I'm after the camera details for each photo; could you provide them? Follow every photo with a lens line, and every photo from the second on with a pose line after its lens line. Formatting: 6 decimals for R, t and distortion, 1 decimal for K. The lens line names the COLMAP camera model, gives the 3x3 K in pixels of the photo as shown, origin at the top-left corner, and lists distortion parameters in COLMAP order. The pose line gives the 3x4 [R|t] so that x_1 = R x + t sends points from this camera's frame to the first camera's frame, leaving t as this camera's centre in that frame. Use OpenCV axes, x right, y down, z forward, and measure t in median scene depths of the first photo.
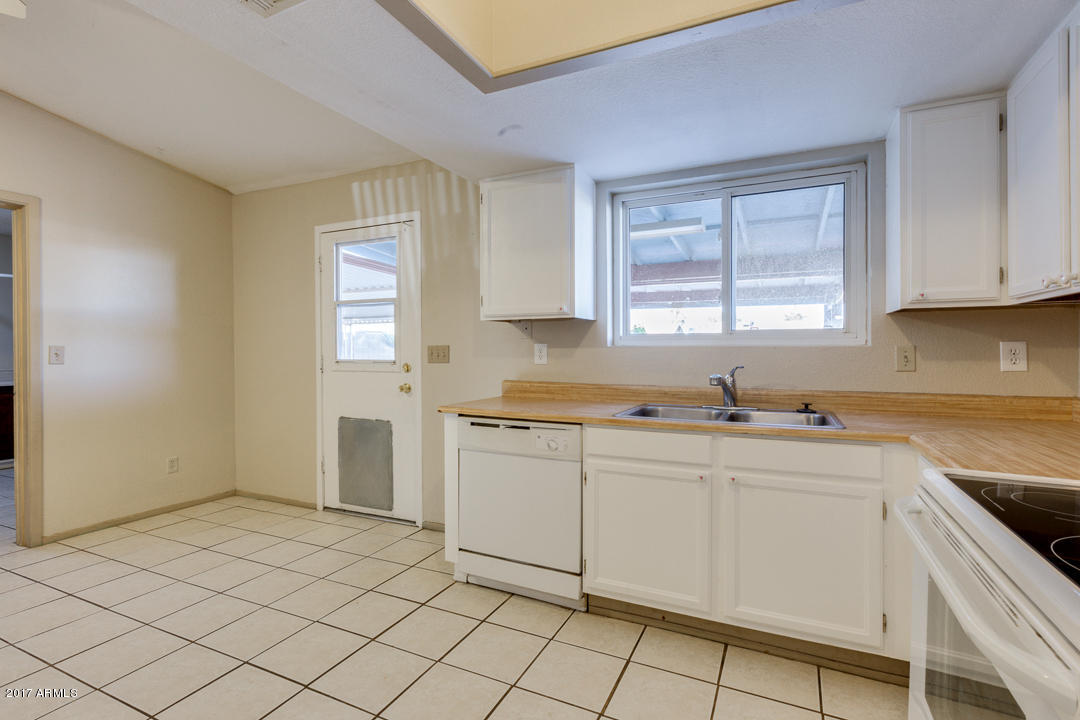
lens RADIAL K [[510.3, 0, 525.0], [0, 510.3, 348.7], [0, 0, 1]] dist [-0.001158, -0.000495]
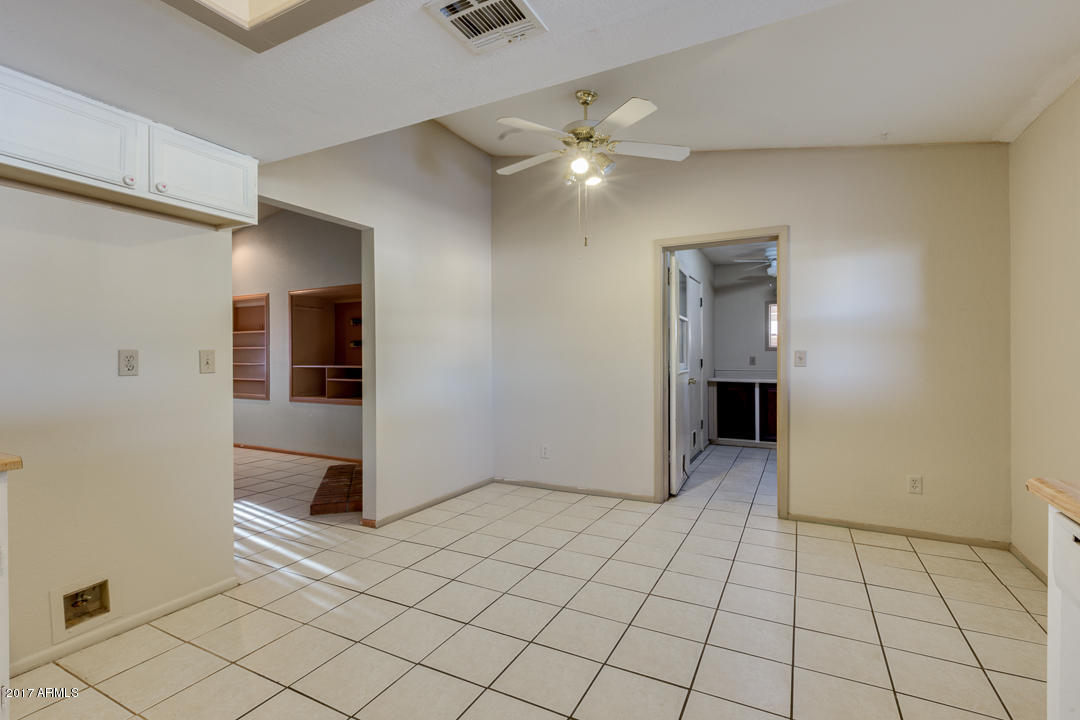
lens RADIAL K [[510.3, 0, 551.6], [0, 510.3, 357.7], [0, 0, 1]] dist [-0.001158, -0.000495]
pose [[-0.015266, 0.008469, -0.999848, 0.322978], [0.003442, 0.999959, 0.008417, -0.001613], [0.999878, -0.003313, -0.015294, 0.636770]]
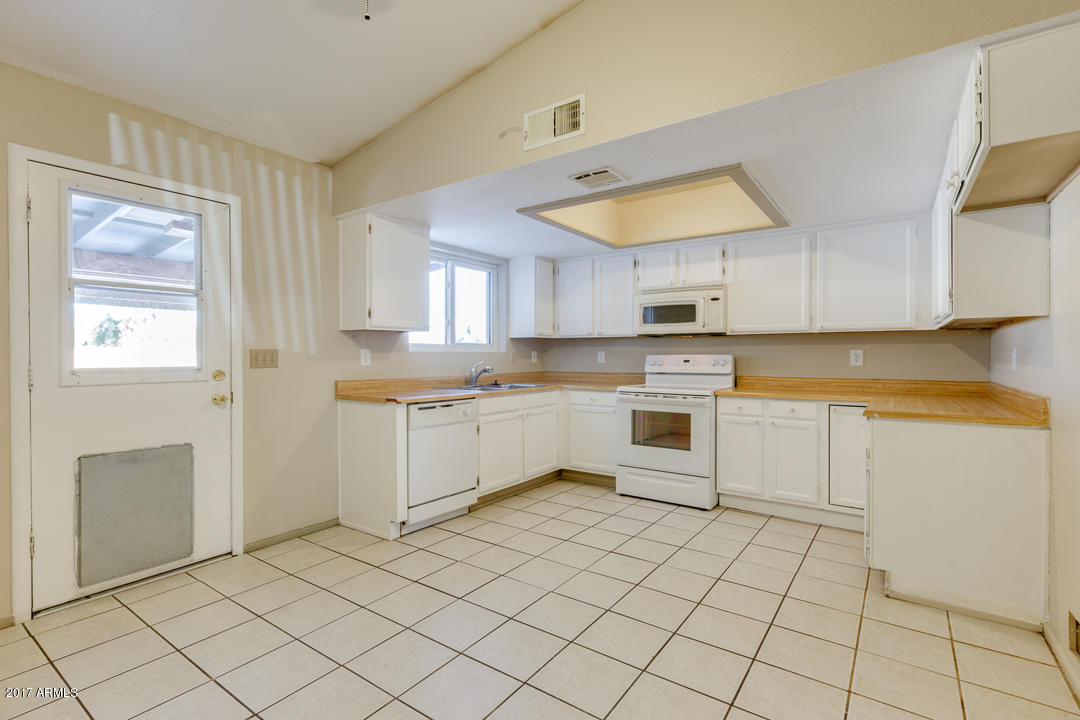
lens RADIAL K [[510.3, 0, 528.2], [0, 510.3, 356.2], [0, 0, 1]] dist [-0.001158, -0.000495]
pose [[0.181962, -0.001968, 0.983304, -1.425024], [-0.000053, 0.999998, 0.002011, 0.006552], [-0.983306, -0.000418, 0.181961, 0.498502]]
